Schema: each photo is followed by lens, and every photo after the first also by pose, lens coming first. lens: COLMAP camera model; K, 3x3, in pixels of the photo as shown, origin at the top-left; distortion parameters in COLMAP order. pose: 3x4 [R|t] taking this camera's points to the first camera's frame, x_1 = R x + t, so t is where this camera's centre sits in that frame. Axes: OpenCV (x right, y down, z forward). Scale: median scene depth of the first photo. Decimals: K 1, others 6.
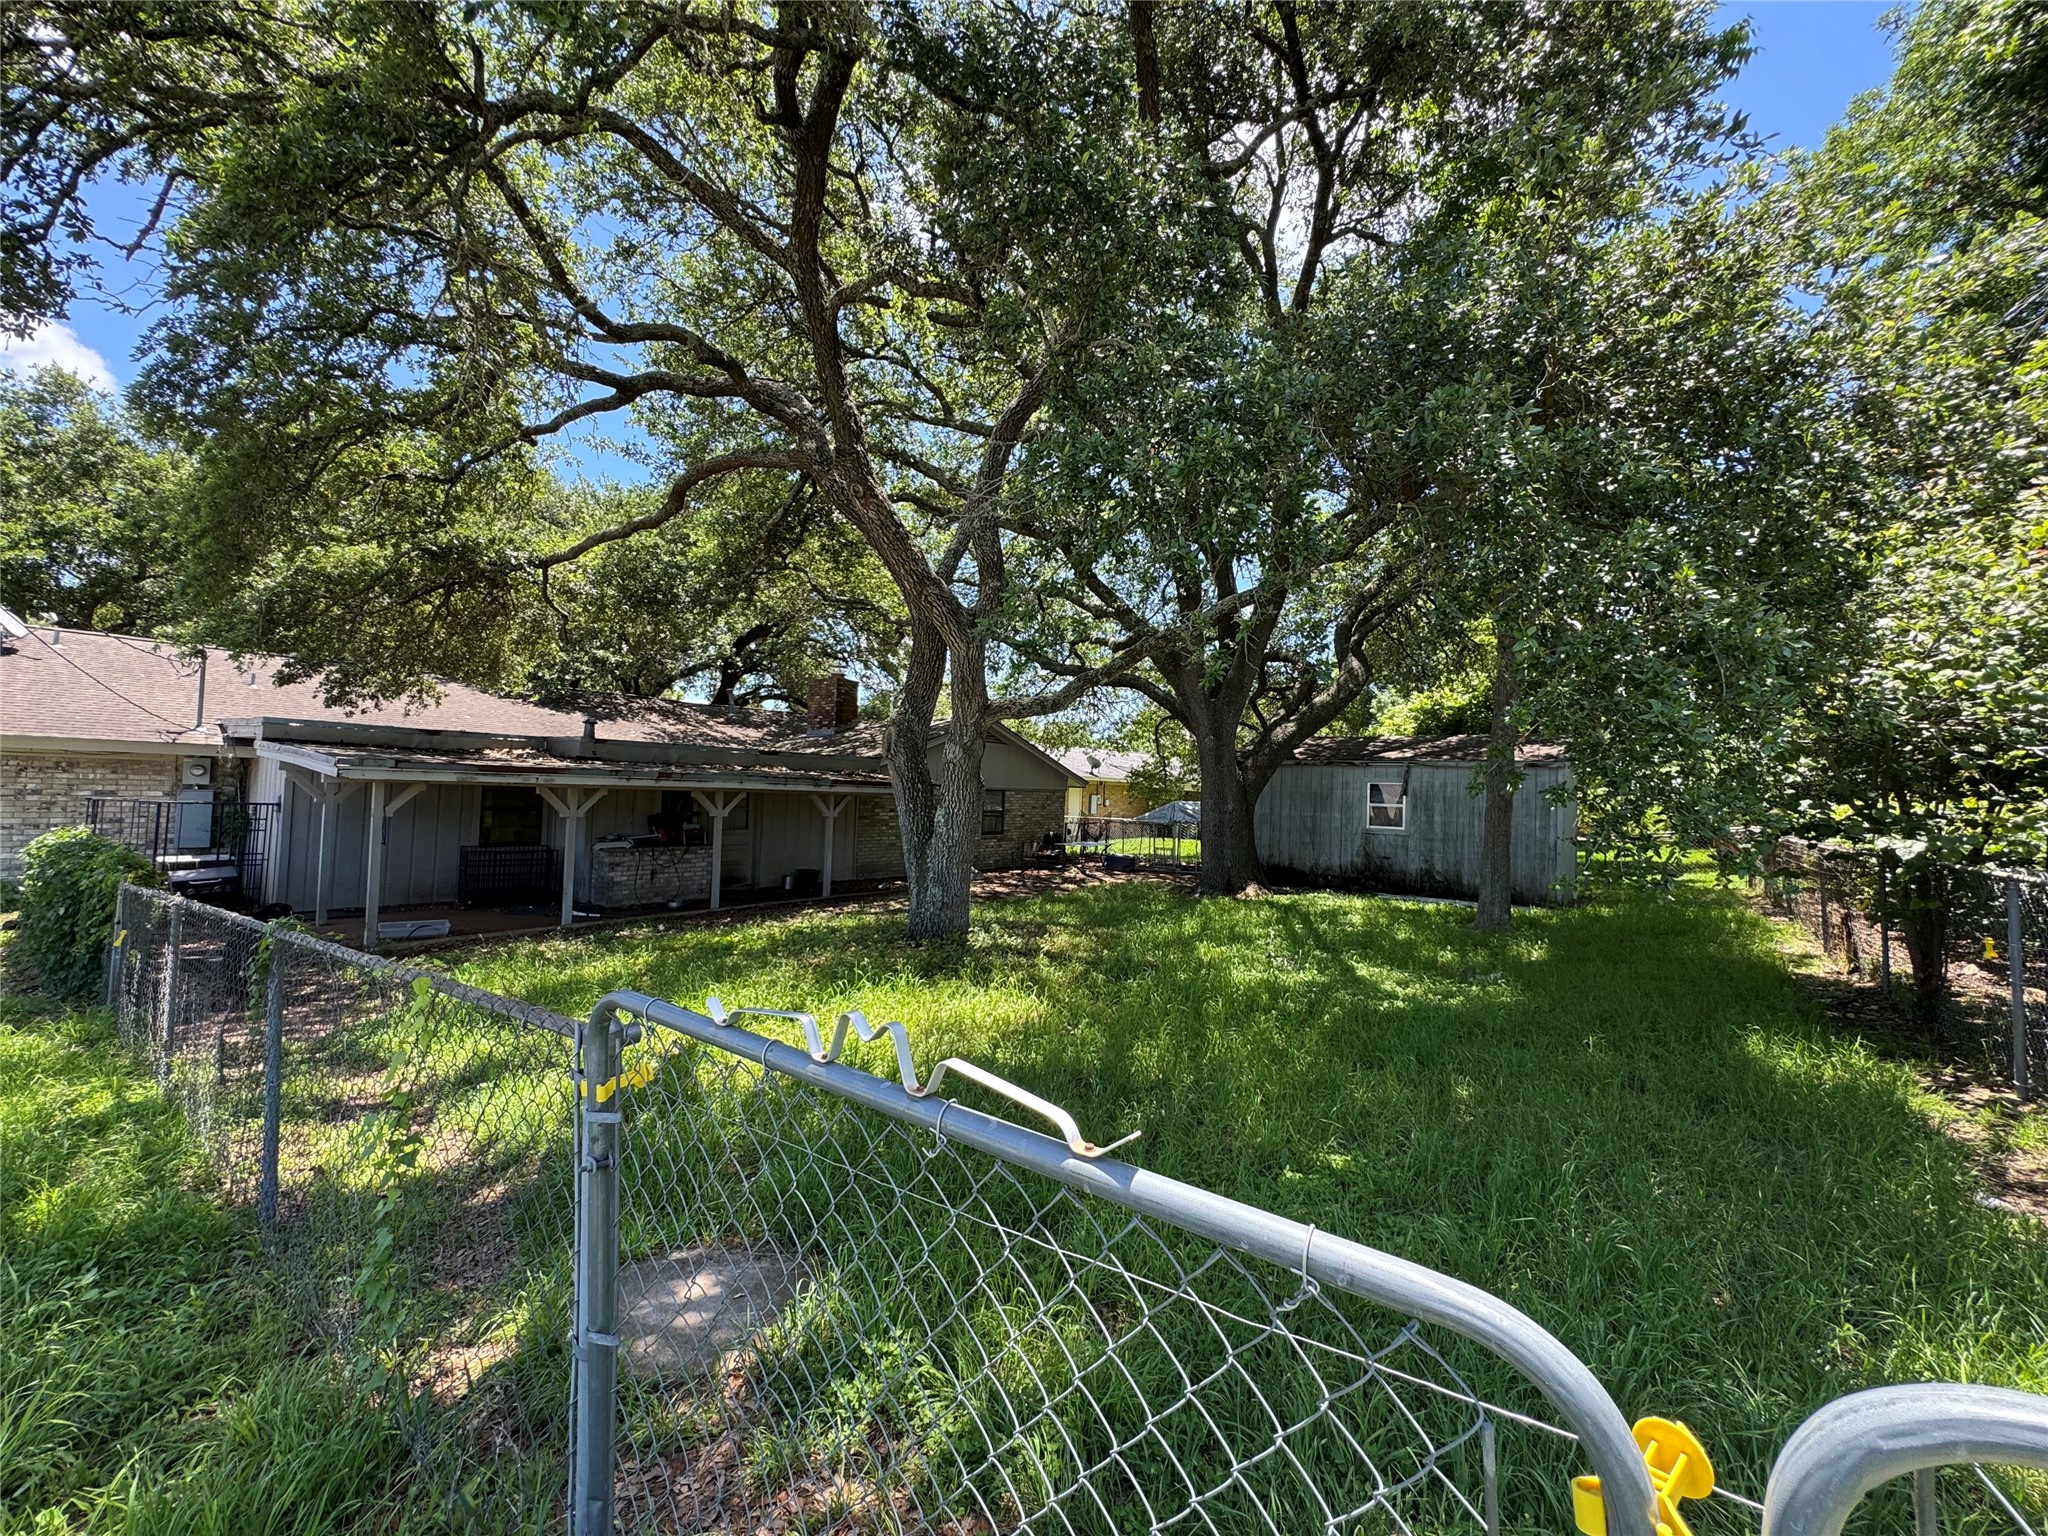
lens RADIAL K [[817.8, 0, 1023.5], [0, 817.8, 766.0], [0, 0, 1]] dist [0.000293, -0.000025]
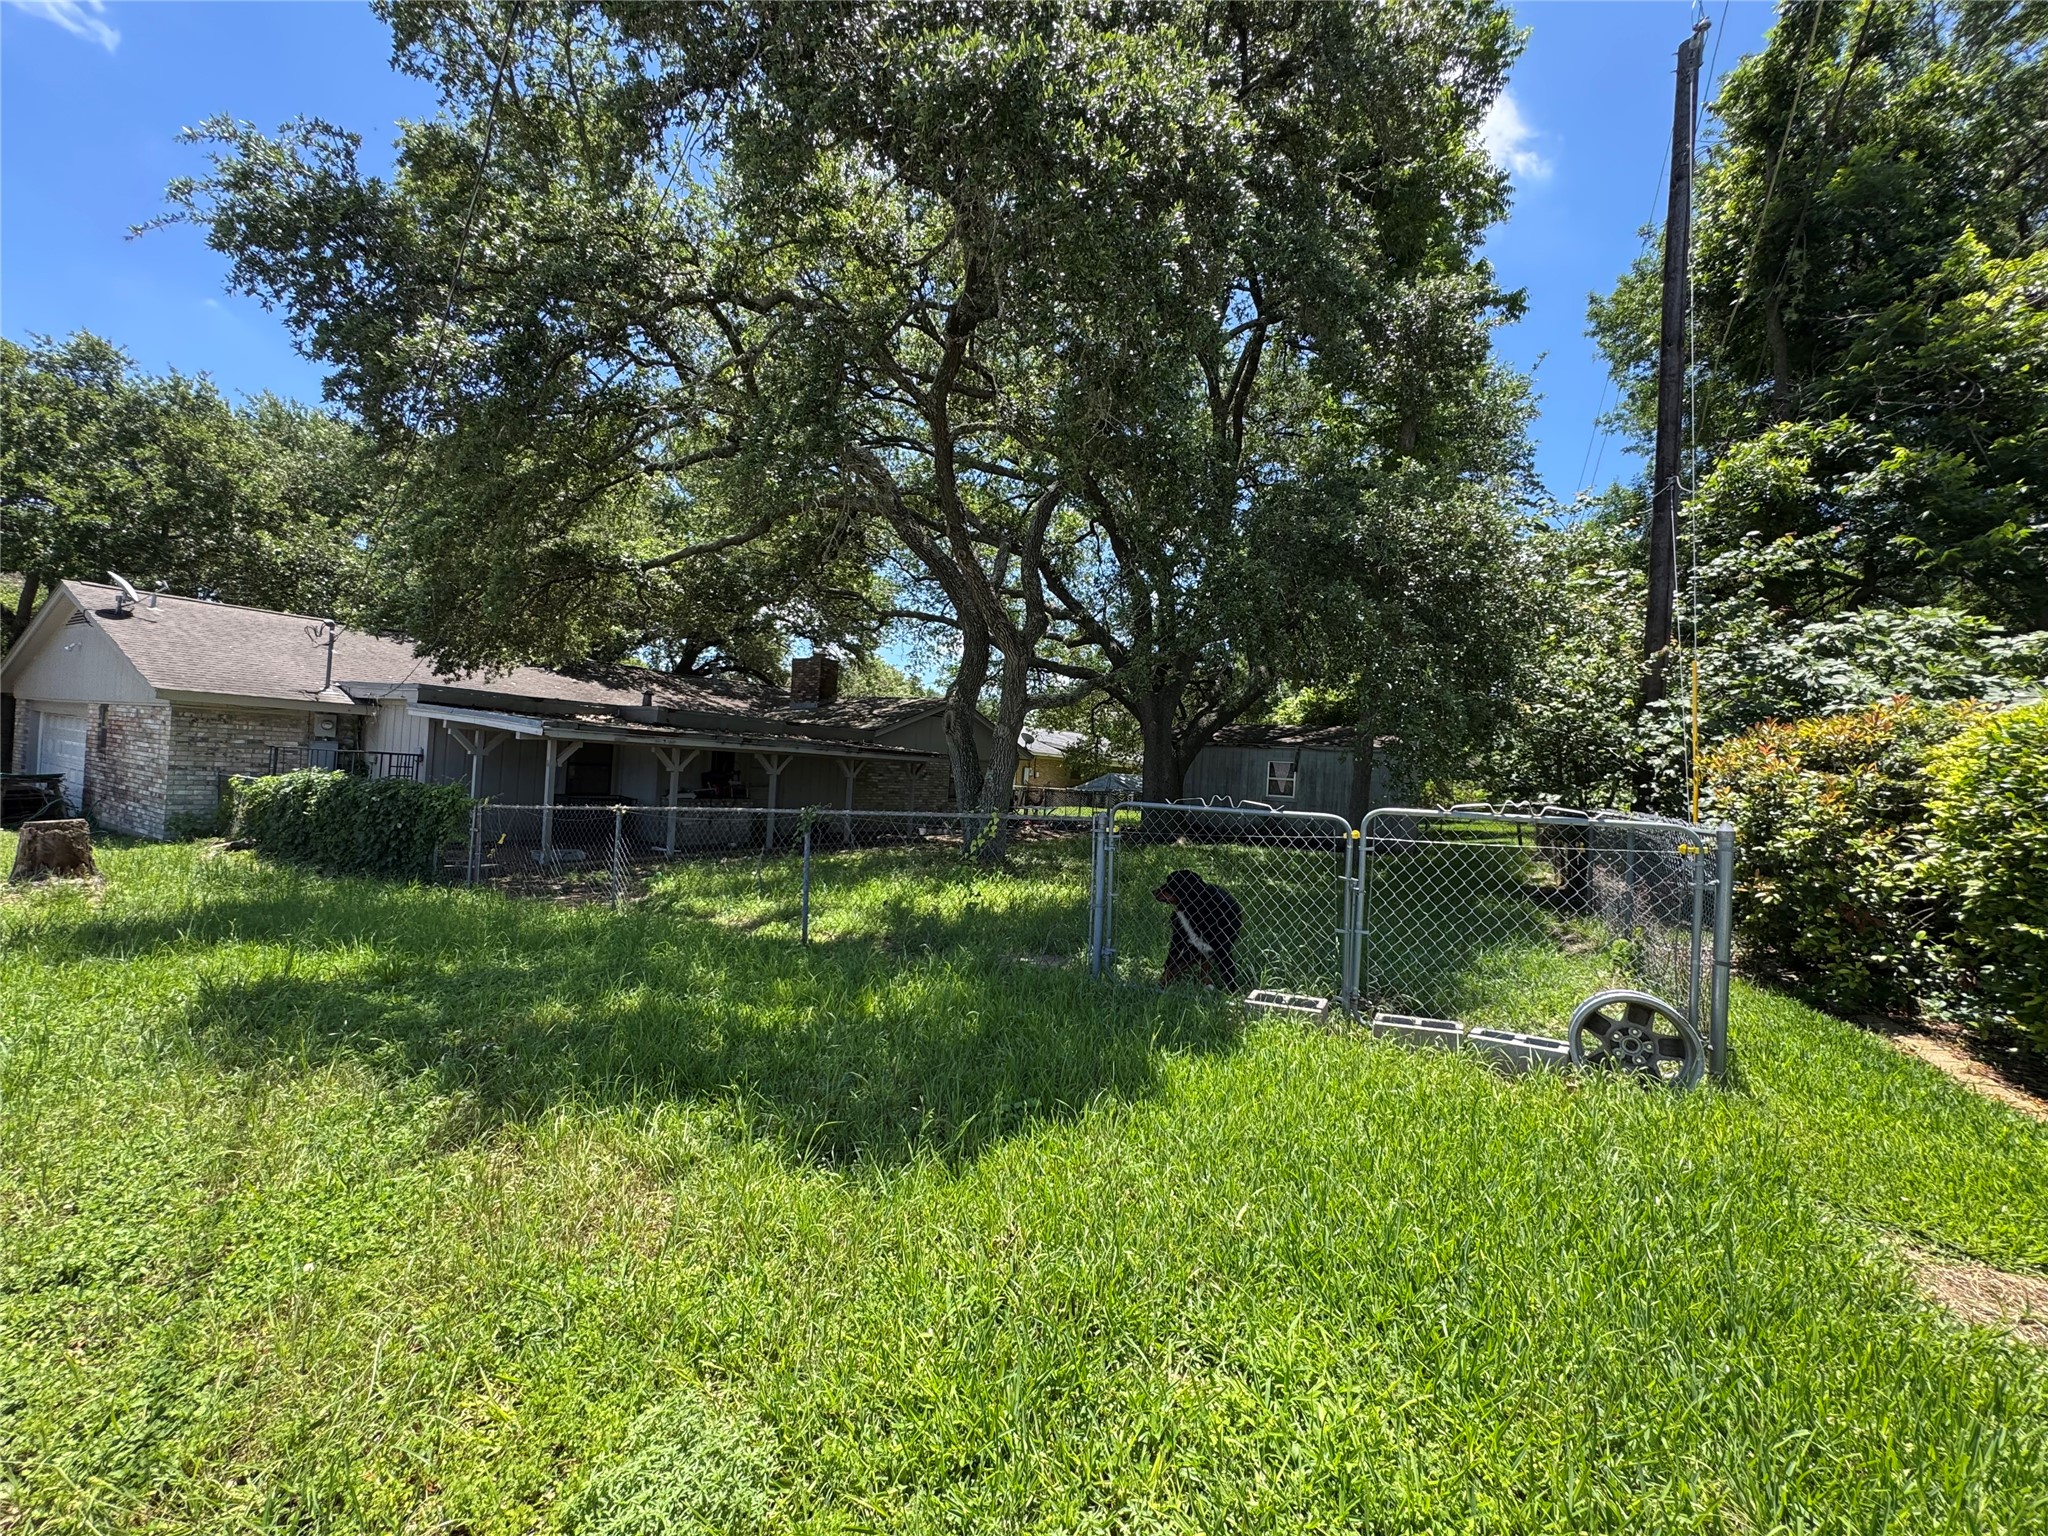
lens RADIAL K [[817.8, 0, 1023.9], [0, 817.8, 771.8], [0, 0, 1]] dist [0.000293, -0.000025]
pose [[0.991981, 0.023679, 0.124150, -0.117635], [-0.028277, 0.998973, 0.035407, 0.002091], [-0.123184, -0.038634, 0.991632, -0.224546]]
